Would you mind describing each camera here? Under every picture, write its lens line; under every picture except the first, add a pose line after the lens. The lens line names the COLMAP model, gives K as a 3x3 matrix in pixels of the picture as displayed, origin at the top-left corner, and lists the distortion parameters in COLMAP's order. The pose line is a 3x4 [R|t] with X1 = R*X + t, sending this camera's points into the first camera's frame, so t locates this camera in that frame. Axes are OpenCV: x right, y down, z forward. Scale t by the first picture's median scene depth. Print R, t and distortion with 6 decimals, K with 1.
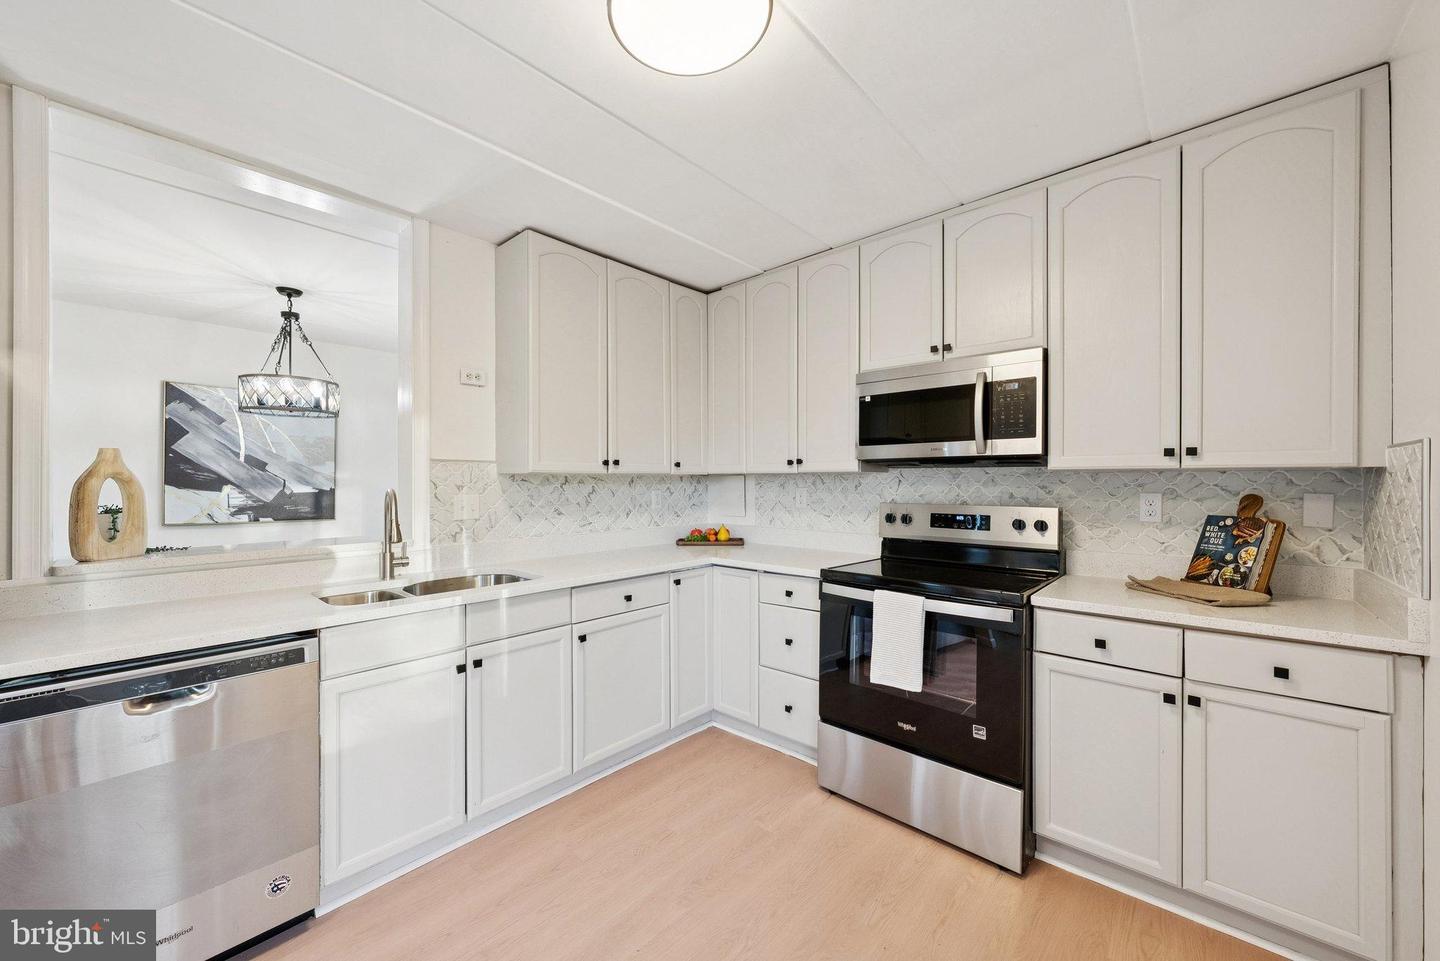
lens RADIAL K [[542.6, 0, 714.4], [0, 542.6, 481.9], [0, 0, 1]] dist [-0.003995, -0.000290]
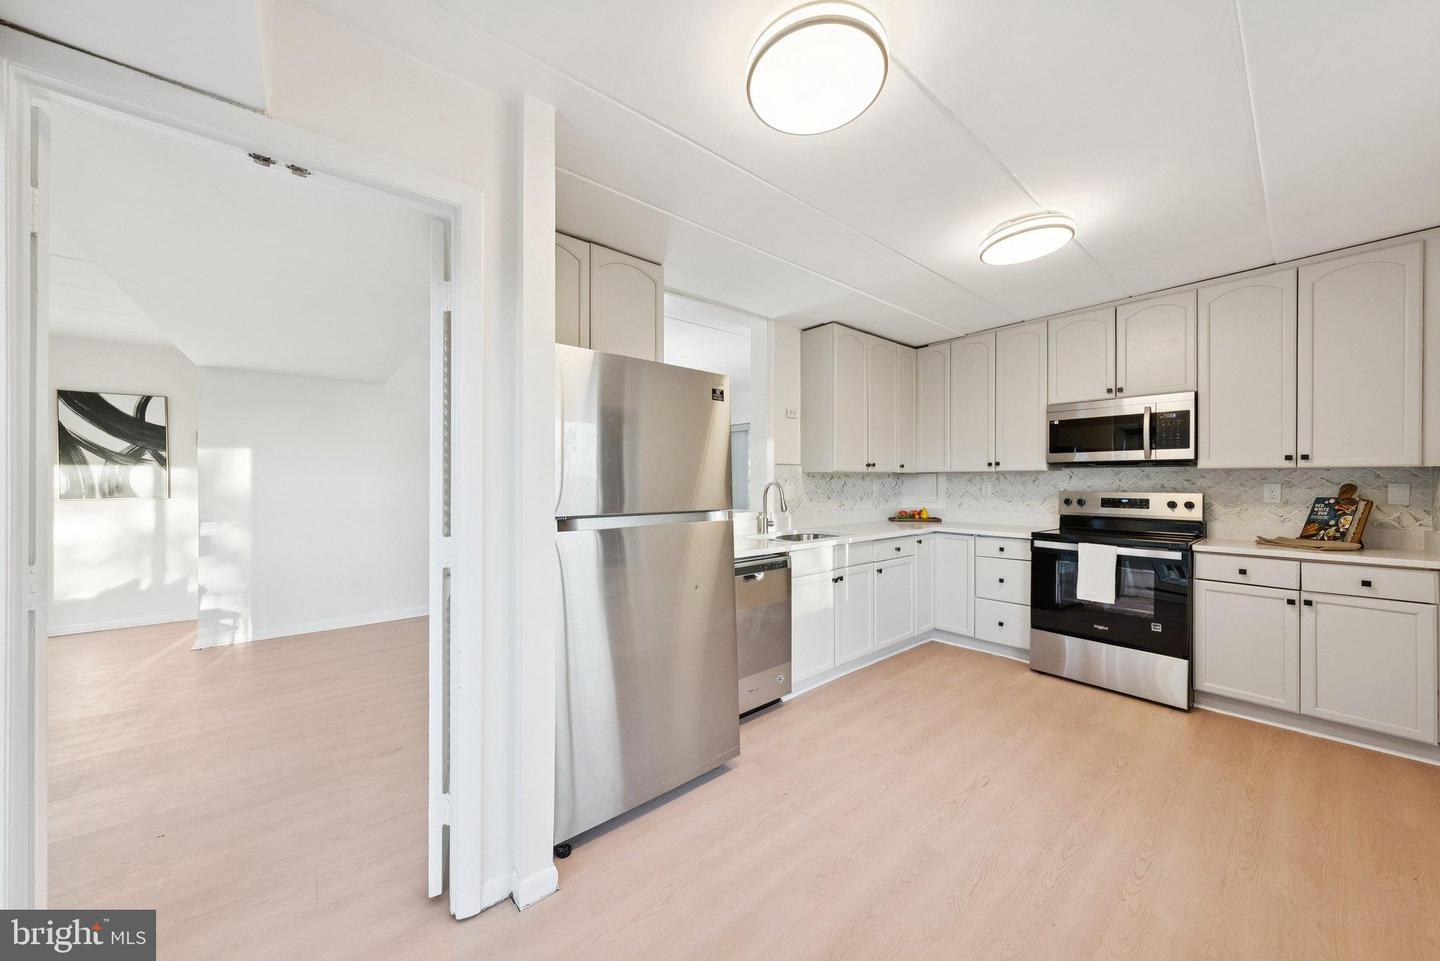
lens RADIAL K [[491.4, 0, 717.8], [0, 491.4, 480.1], [0, 0, 1]] dist [-0.001960, 0.000163]
pose [[0.990149, -0.000210, -0.140015, -0.530614], [0.000090, 1.000000, -0.000863, 0.011190], [0.140015, 0.000842, 0.990149, -0.568595]]
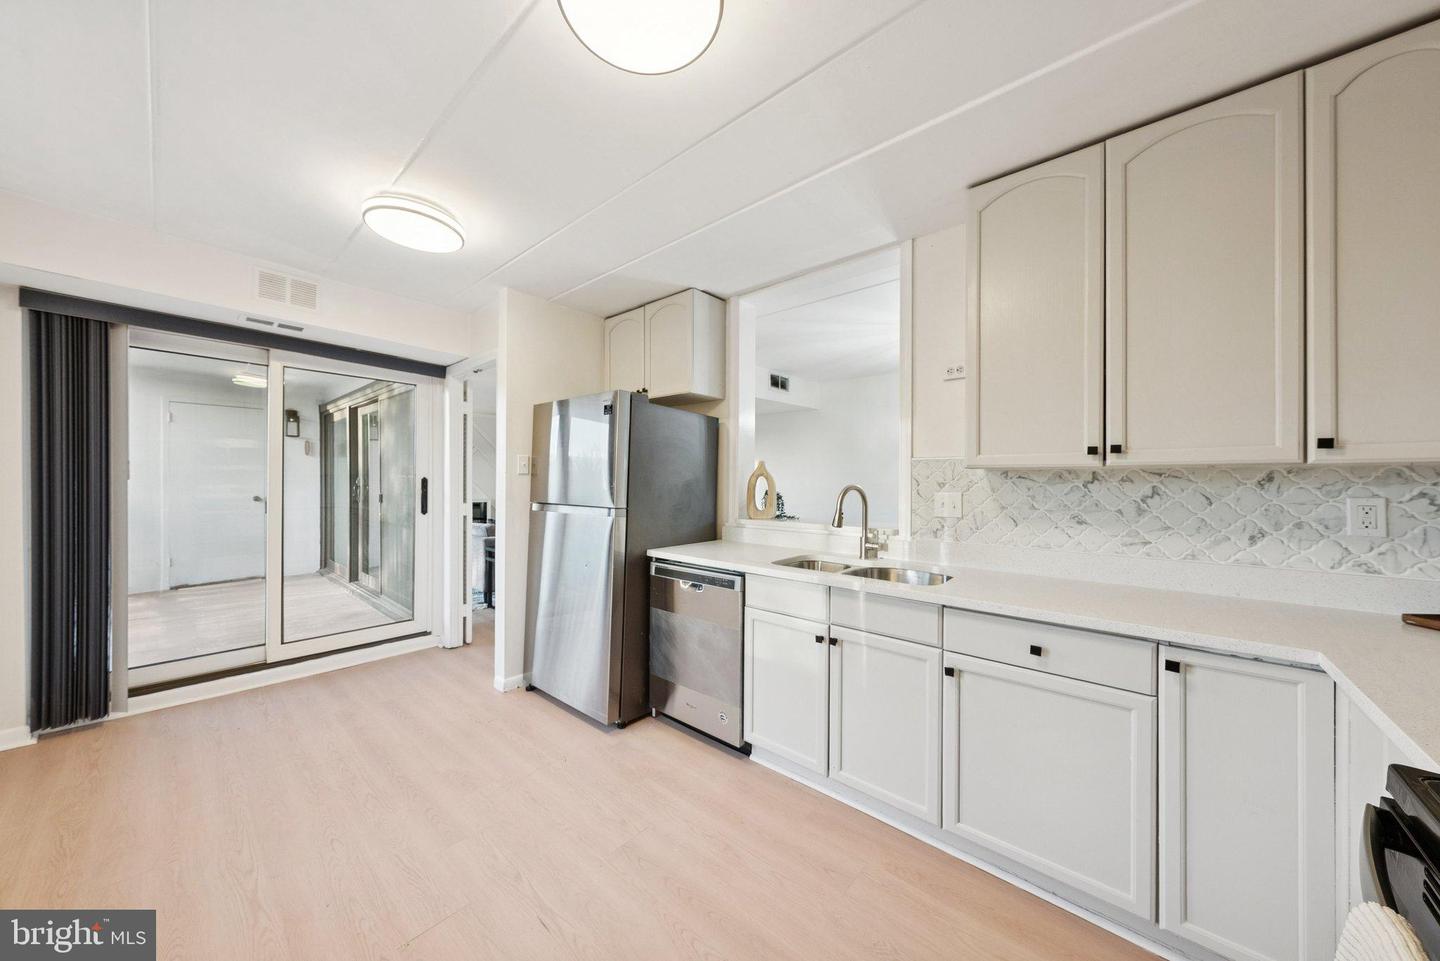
lens RADIAL K [[491.4, 0, 716.4], [0, 491.4, 481.5], [0, 0, 1]] dist [-0.001960, 0.000163]
pose [[0.010326, 0.004347, -0.999937, 0.494269], [-0.005143, 0.999978, 0.004294, 0.003220], [0.999933, 0.005098, 0.010348, 0.653534]]
